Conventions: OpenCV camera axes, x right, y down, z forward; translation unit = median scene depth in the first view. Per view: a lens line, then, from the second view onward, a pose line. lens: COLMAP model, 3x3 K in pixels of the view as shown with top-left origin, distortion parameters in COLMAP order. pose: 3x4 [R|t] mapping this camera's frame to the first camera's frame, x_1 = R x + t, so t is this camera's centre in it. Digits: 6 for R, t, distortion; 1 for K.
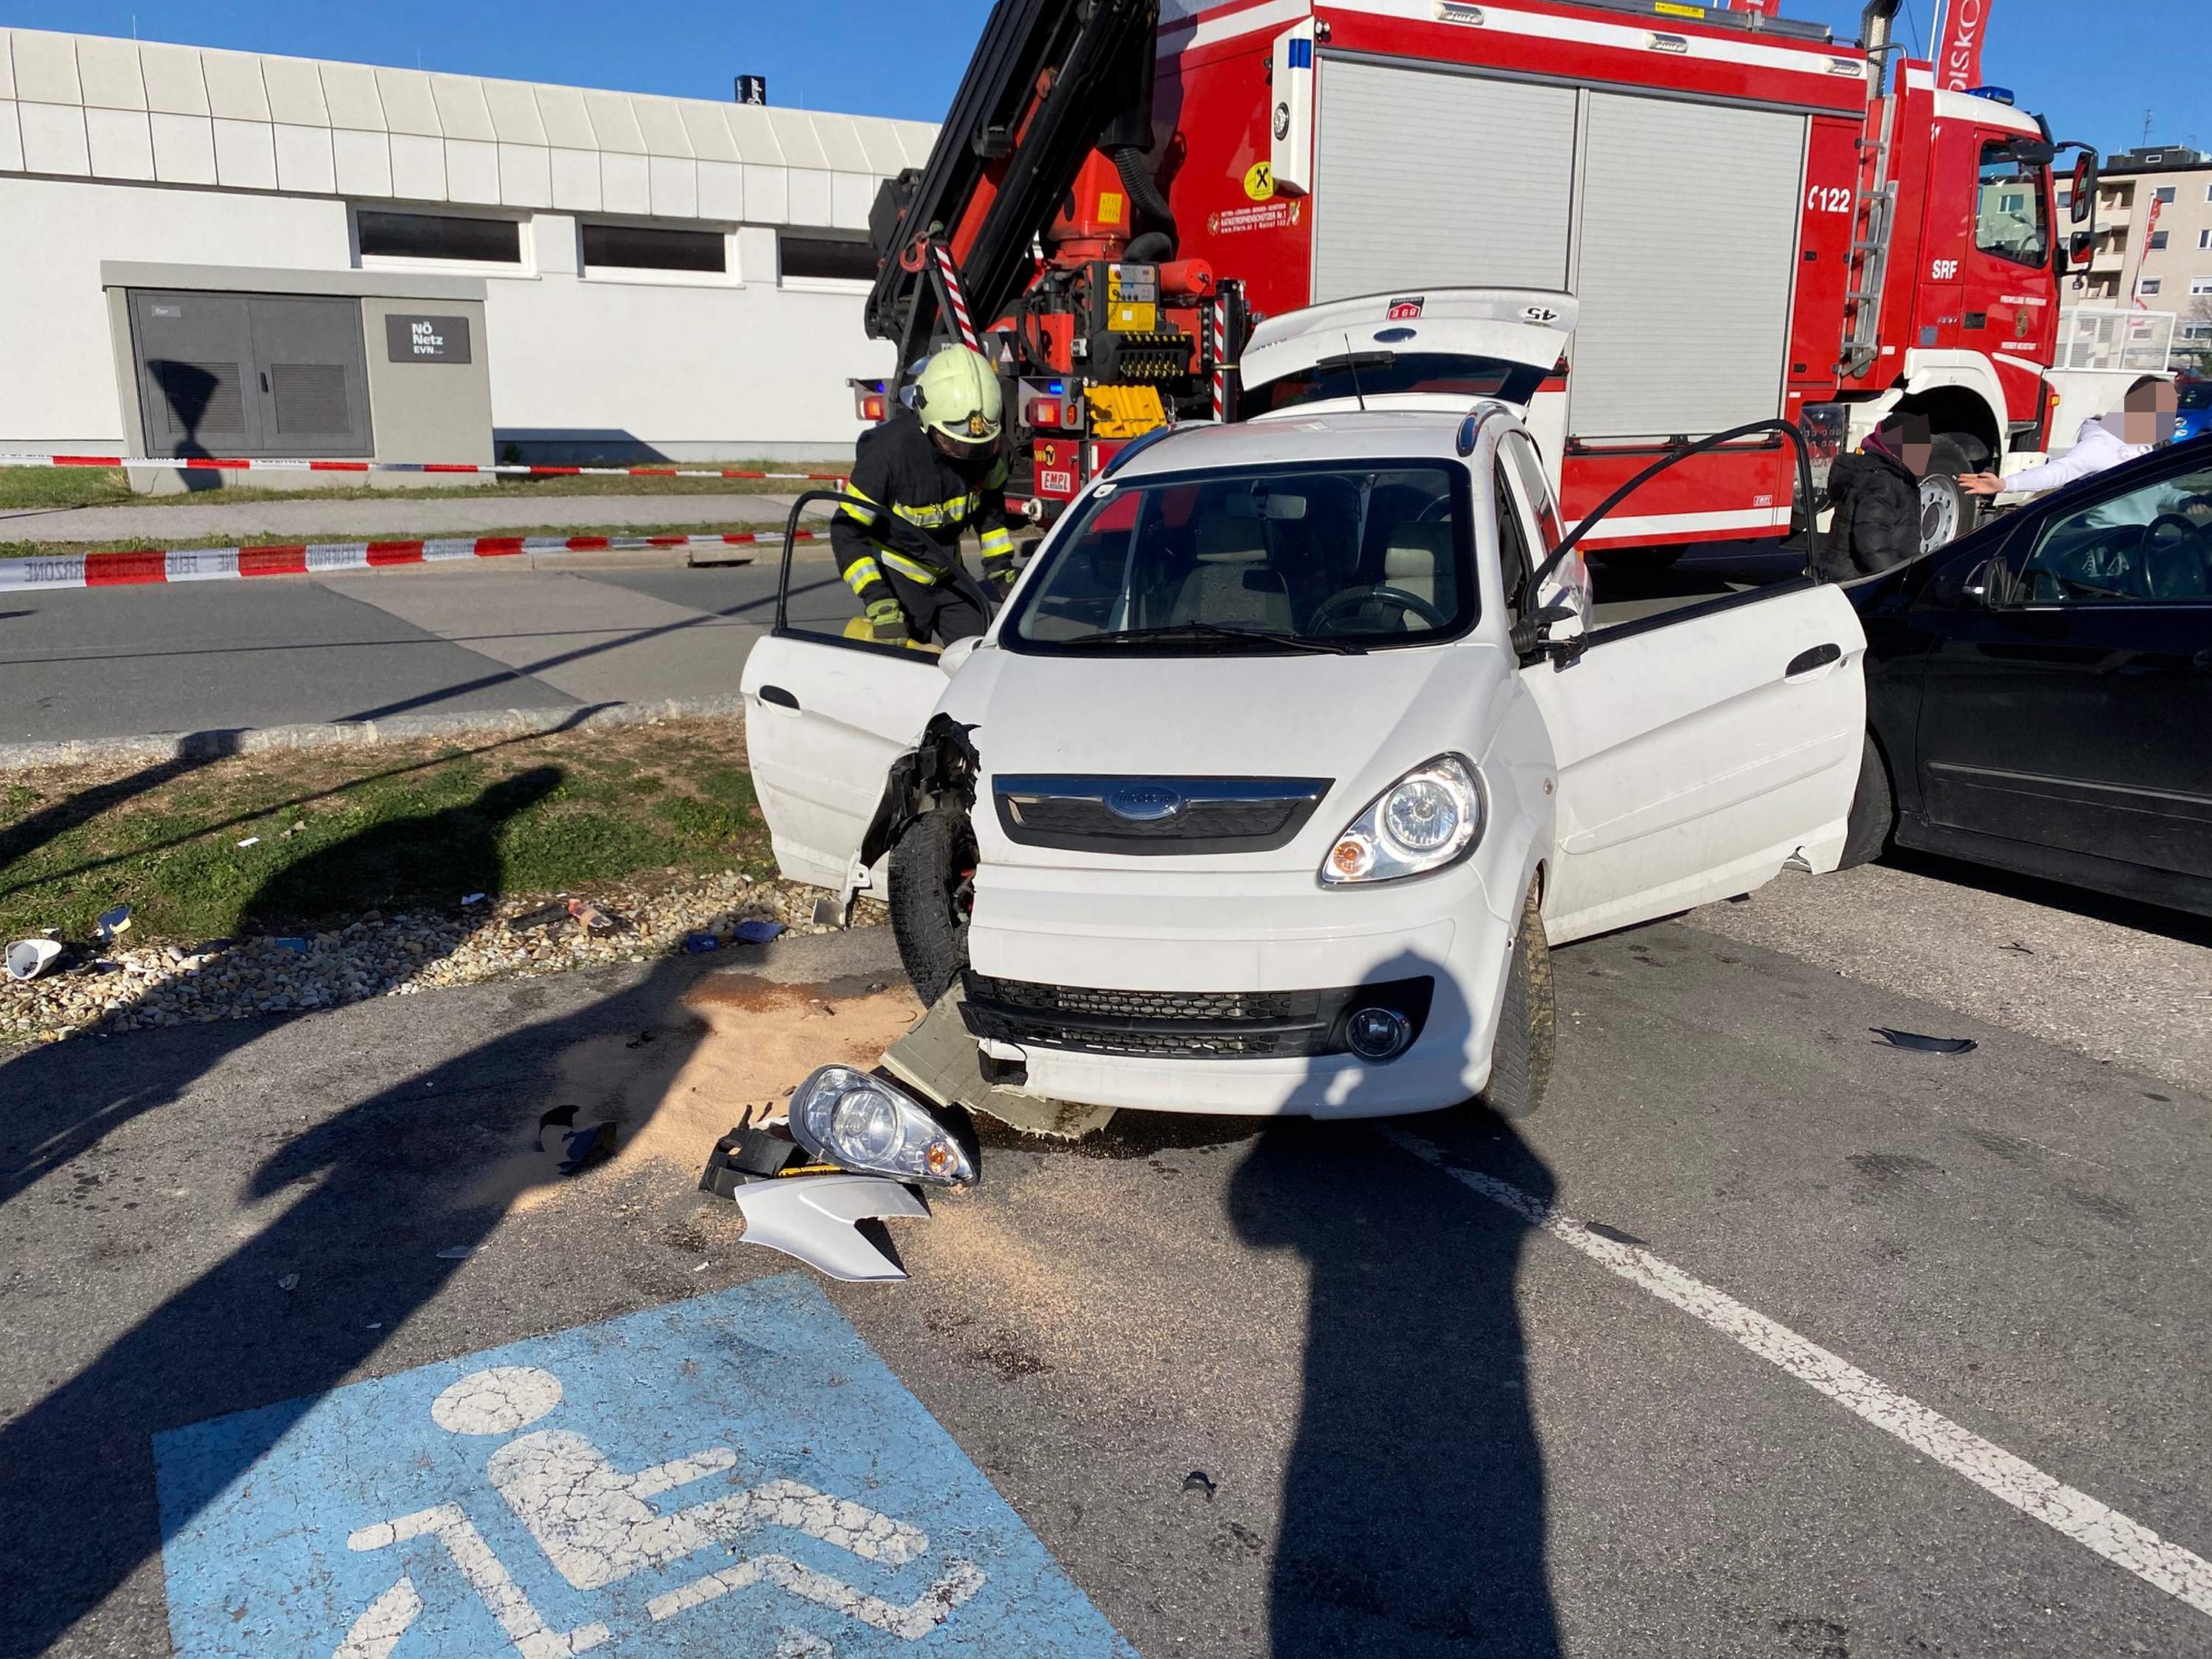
lens RADIAL K [[1666.6, 0, 1103.9], [0, 1666.6, 856.4], [0, 0, 1]] dist [0.029056, -0.042055]
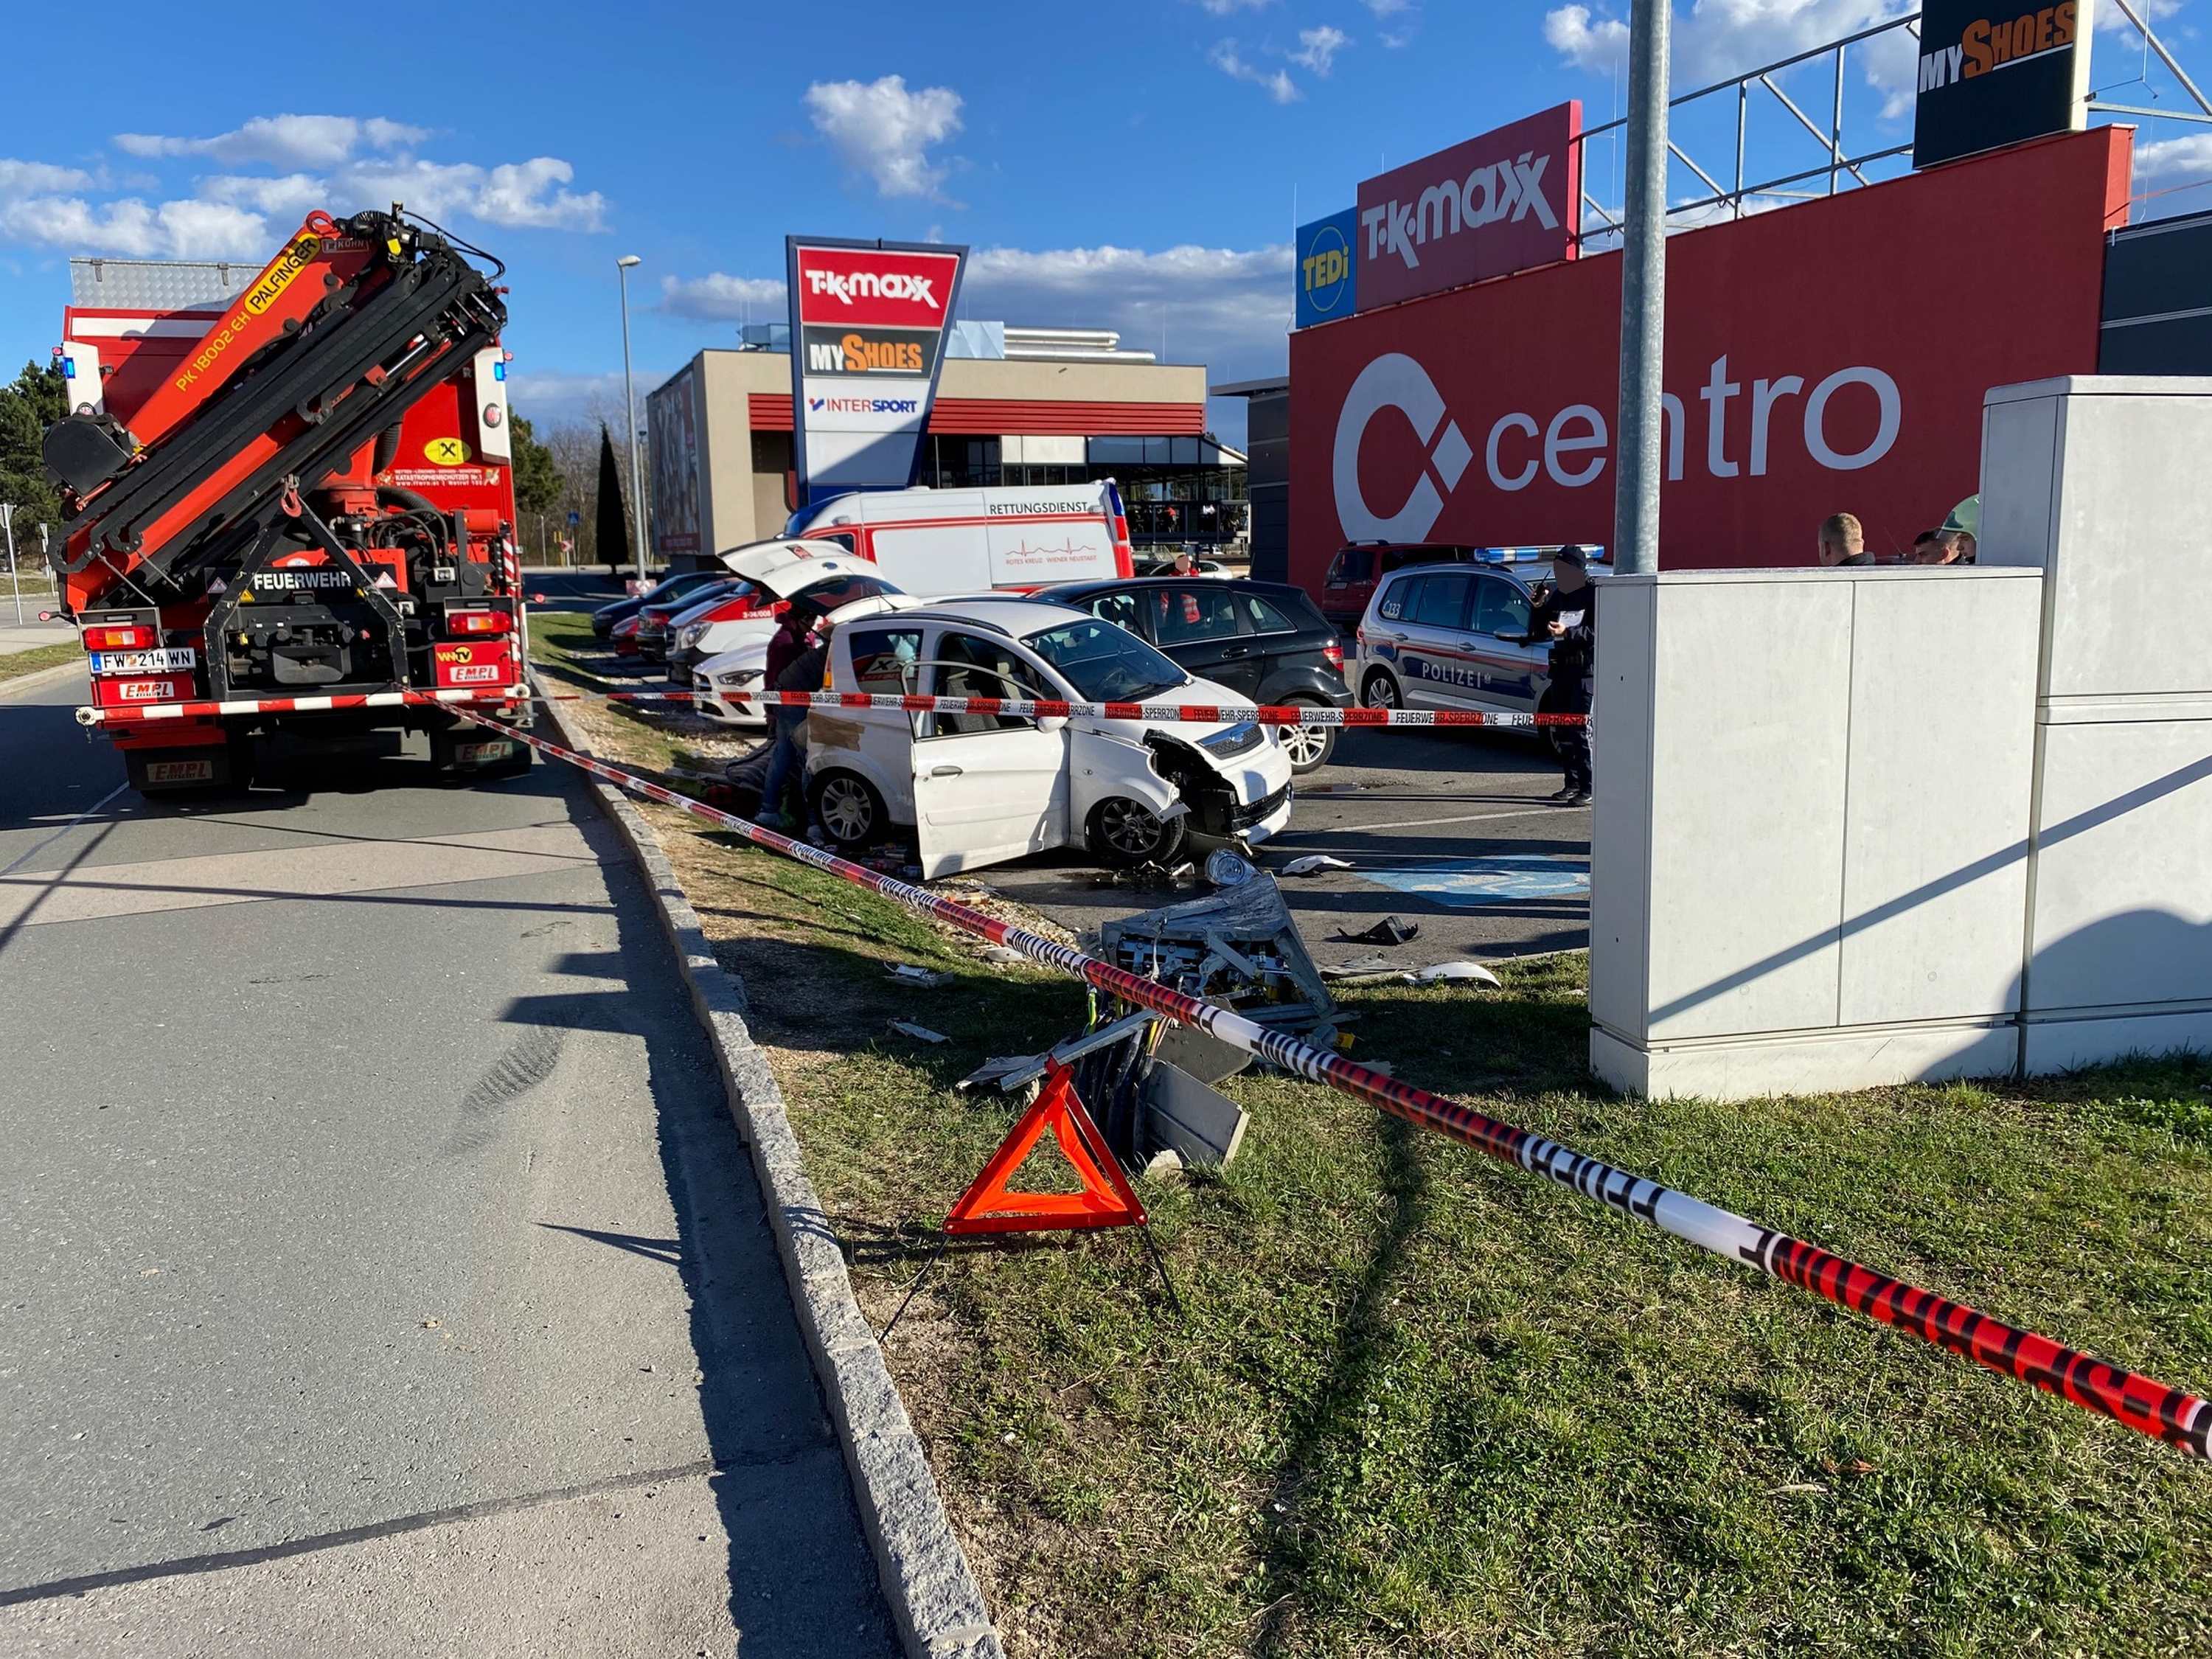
lens RADIAL K [[1678.1, 0, 1106.0], [0, 1678.1, 829.5], [0, 0, 1]] dist [0.029833, -0.051459]
pose [[0.172682, -0.181652, 0.968082, -1.243656], [0.282276, 0.950749, 0.128048, -0.138267], [-0.943664, 0.251155, 0.215453, 0.280346]]
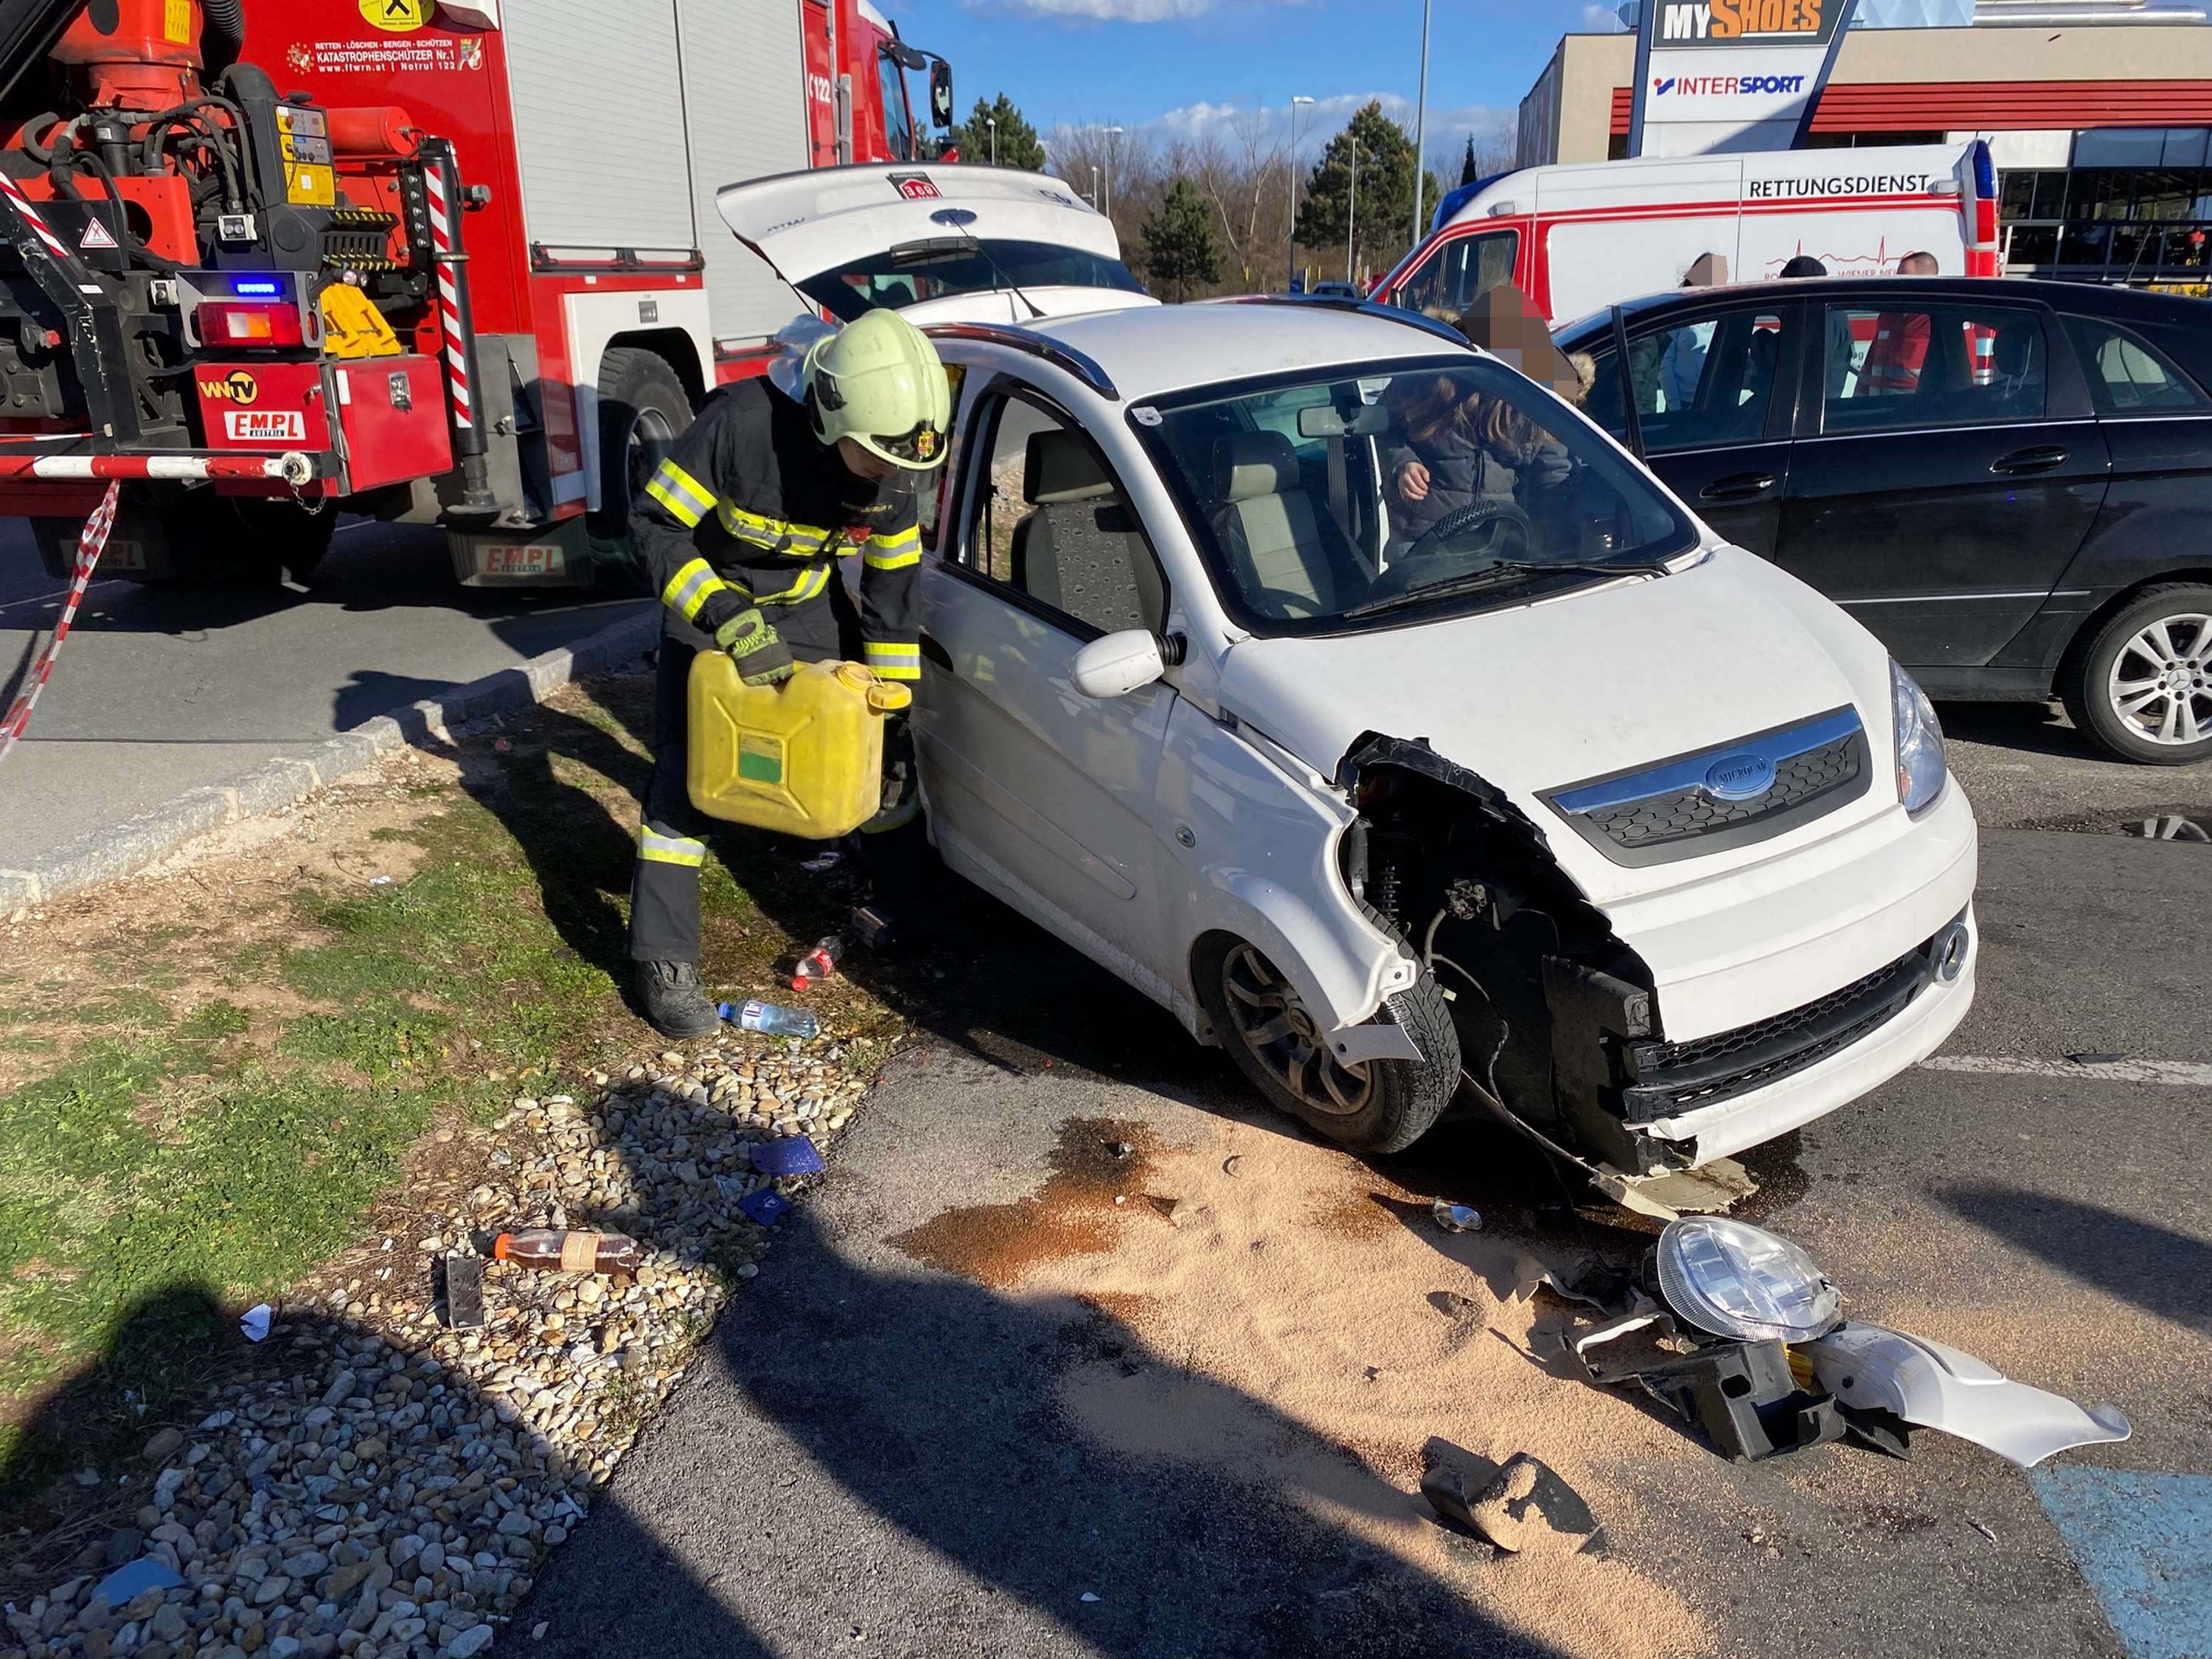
lens RADIAL K [[1710.5, 0, 1116.8], [0, 1710.5, 795.3], [0, 0, 1]] dist [0.032286, -0.025899]
pose [[0.633297, -0.230623, 0.738747, -0.361592], [0.218094, 0.969062, 0.115560, -0.084945], [-0.742543, 0.087932, 0.664002, 0.292866]]
